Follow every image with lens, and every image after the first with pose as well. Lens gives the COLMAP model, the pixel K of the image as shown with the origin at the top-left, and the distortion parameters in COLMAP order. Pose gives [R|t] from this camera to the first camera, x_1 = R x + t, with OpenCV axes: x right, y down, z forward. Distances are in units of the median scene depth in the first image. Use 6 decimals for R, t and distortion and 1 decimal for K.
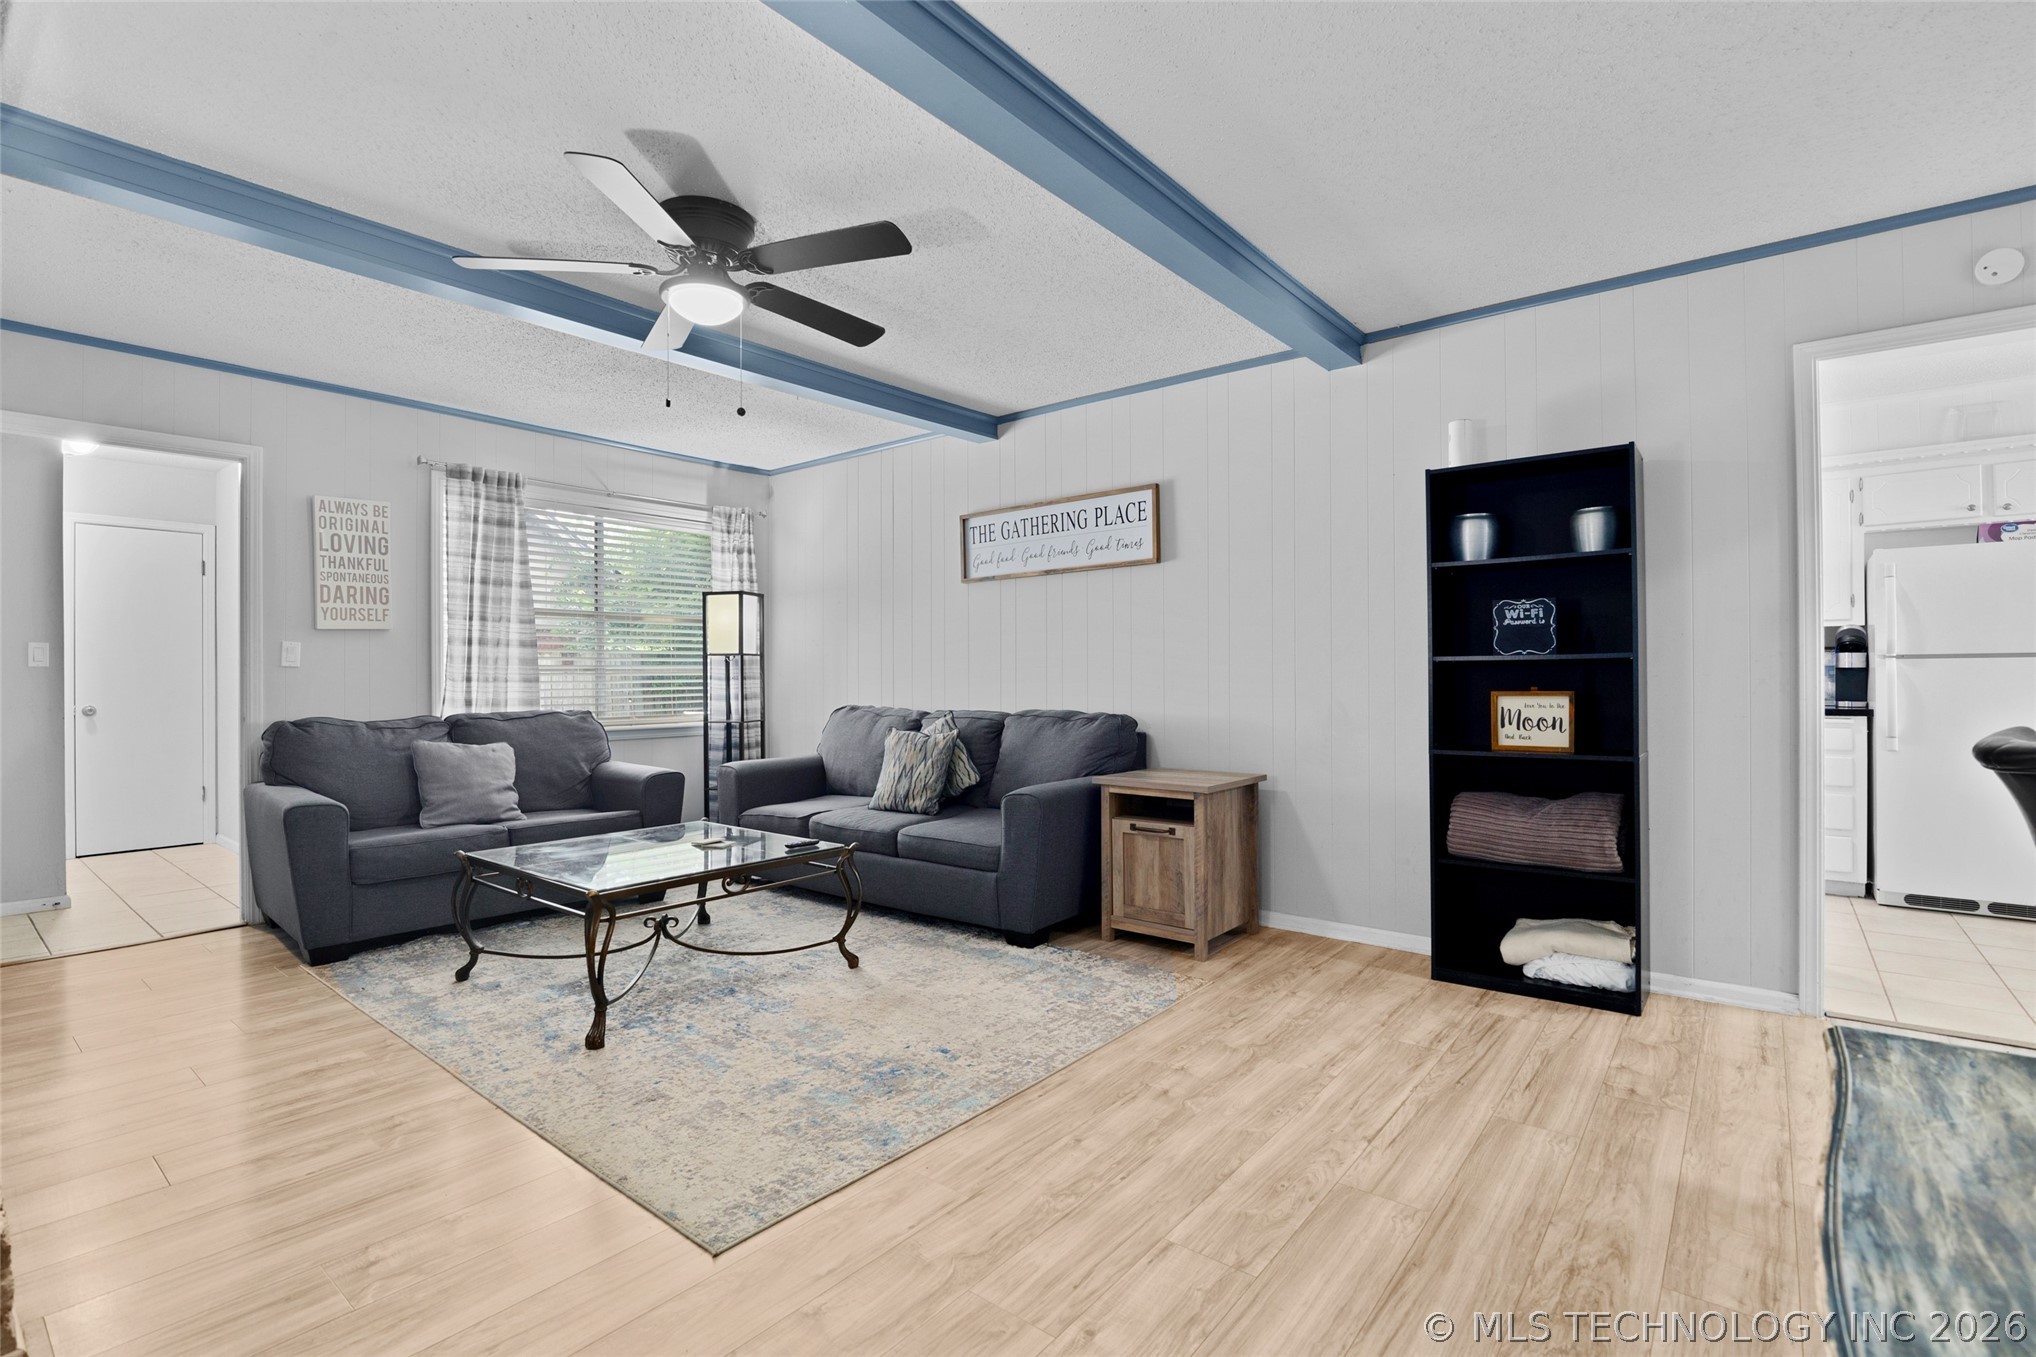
lens RADIAL K [[938.2, 0, 1014.4], [0, 938.2, 673.7], [0, 0, 1]] dist [-0.019569, 0.000139]
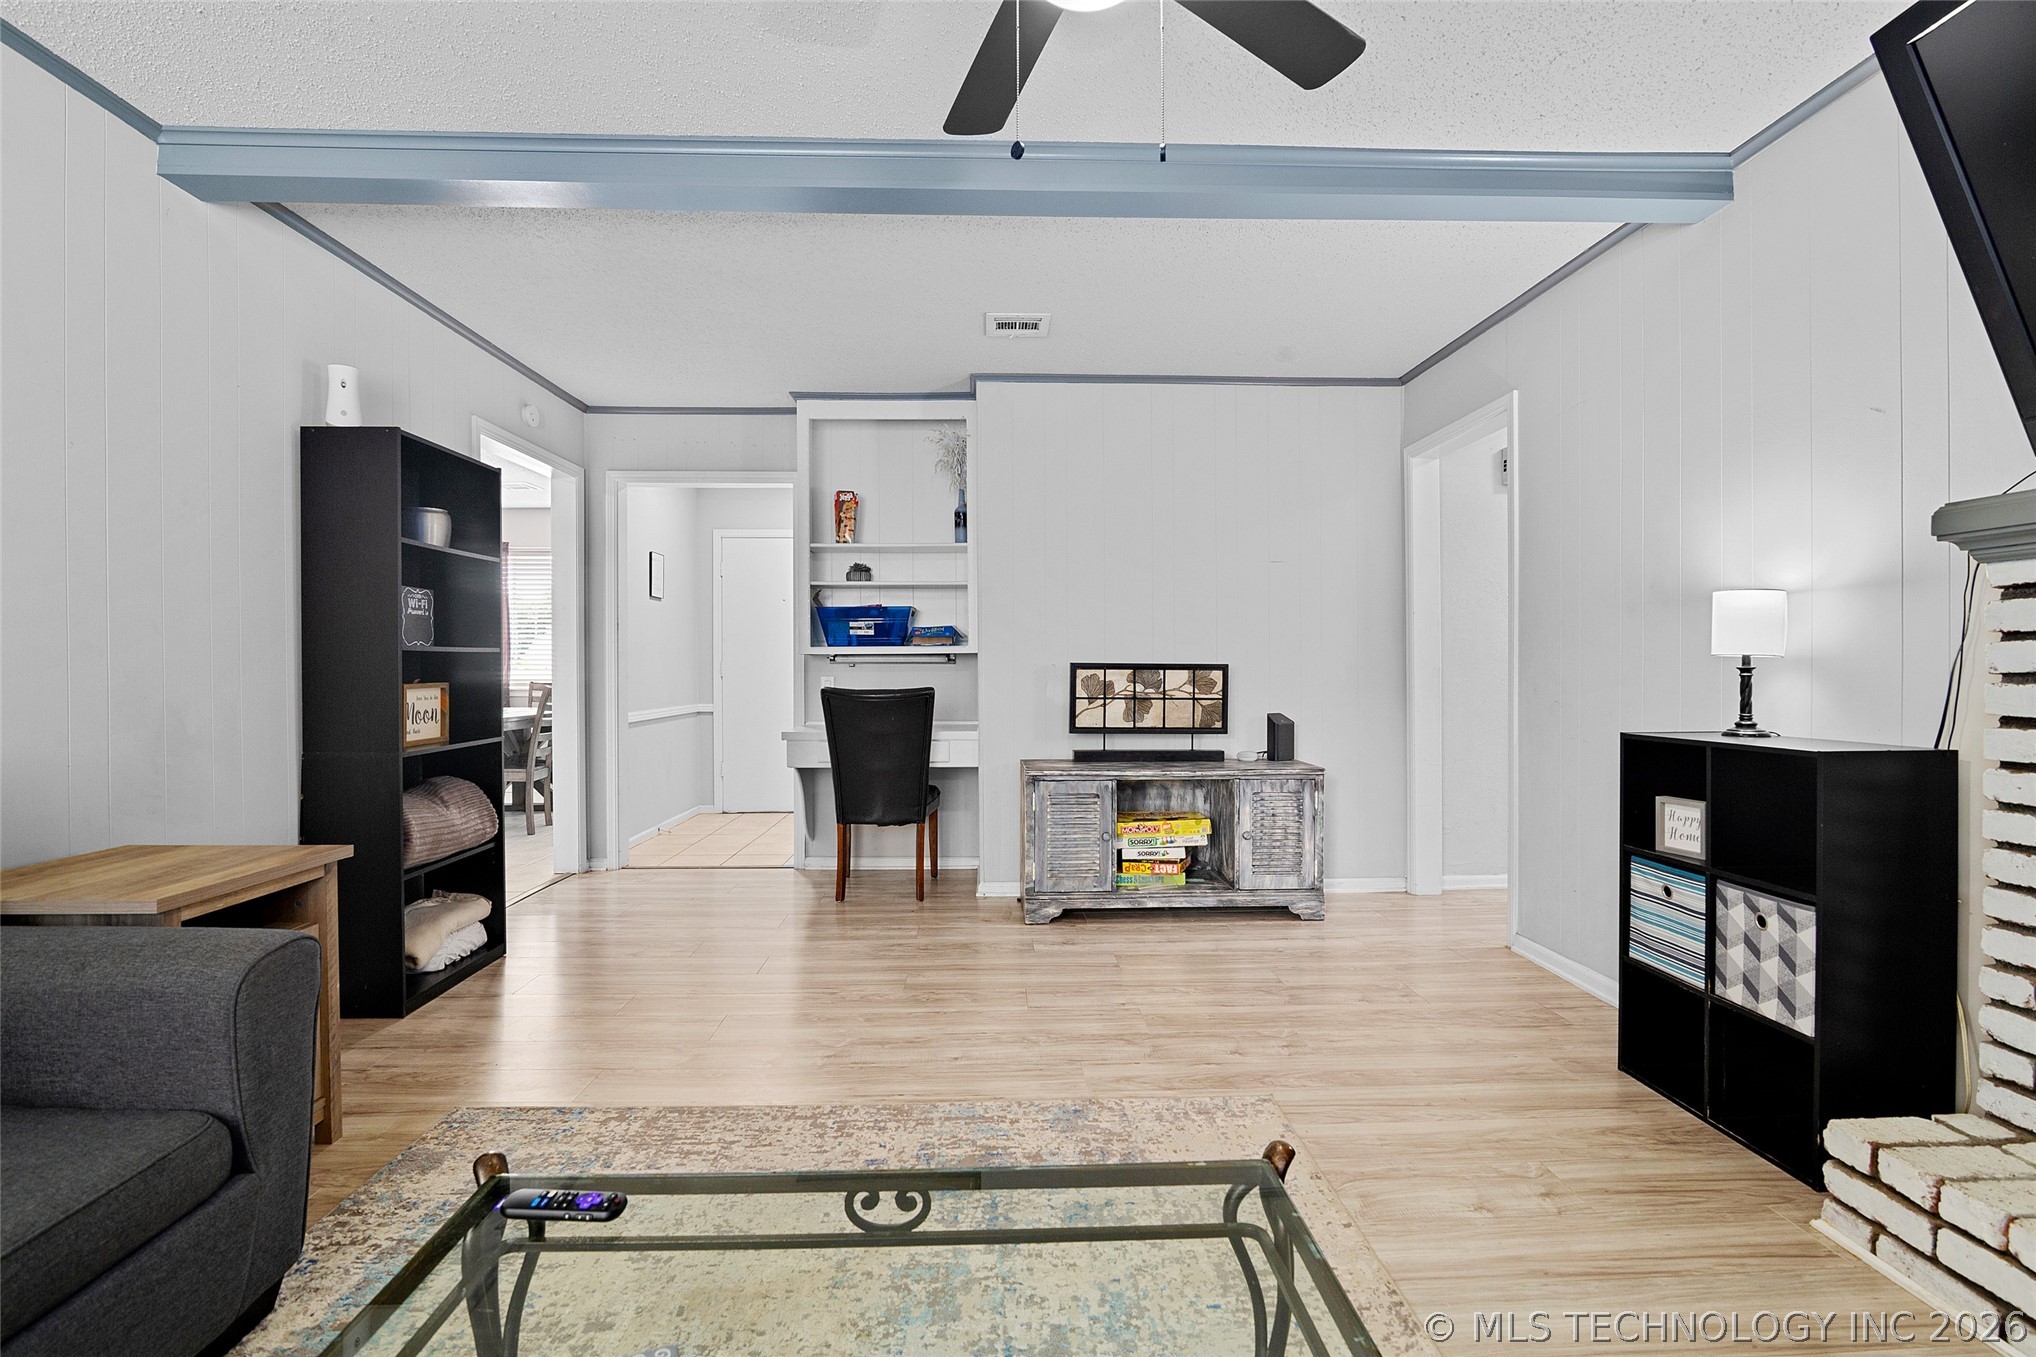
lens RADIAL K [[938.2, 0, 1014.4], [0, 938.2, 673.7], [0, 0, 1]] dist [-0.019569, 0.000139]
pose [[-0.654716, -0.000094, 0.755875, -0.596723], [0.004288, 0.999983, 0.003839, 0.007361], [-0.755862, 0.005755, -0.654705, 1.174232]]
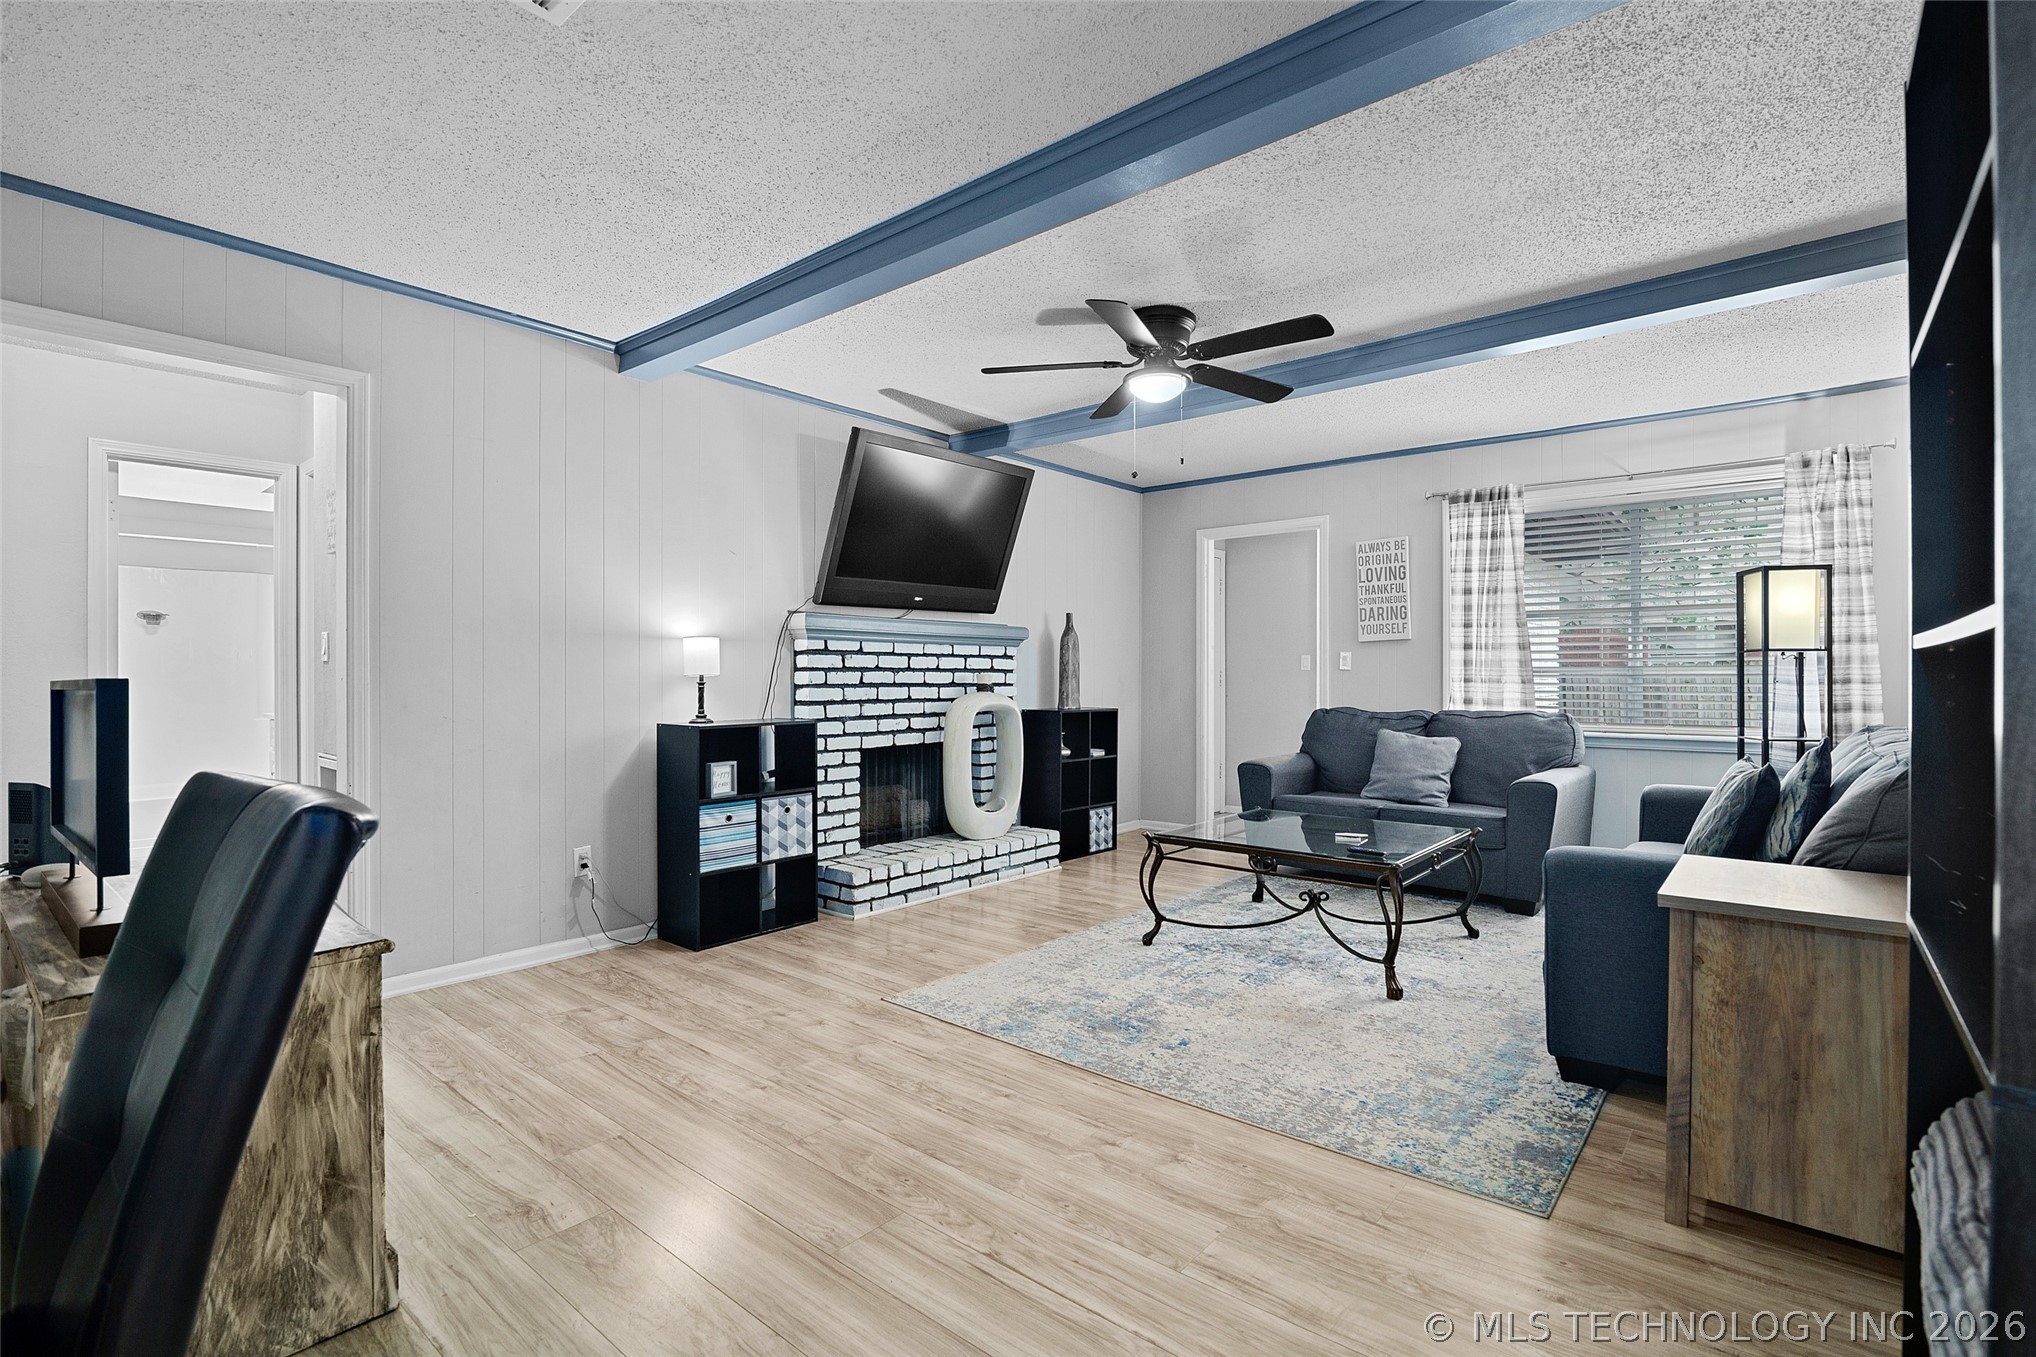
lens RADIAL K [[938.2, 0, 1014.4], [0, 938.2, 673.7], [0, 0, 1]] dist [-0.019569, 0.000139]
pose [[-0.022849, 0.001808, -0.999737, 0.814278], [0.000395, 0.999998, 0.001799, -0.005835], [0.999739, -0.000354, -0.022850, 0.709293]]
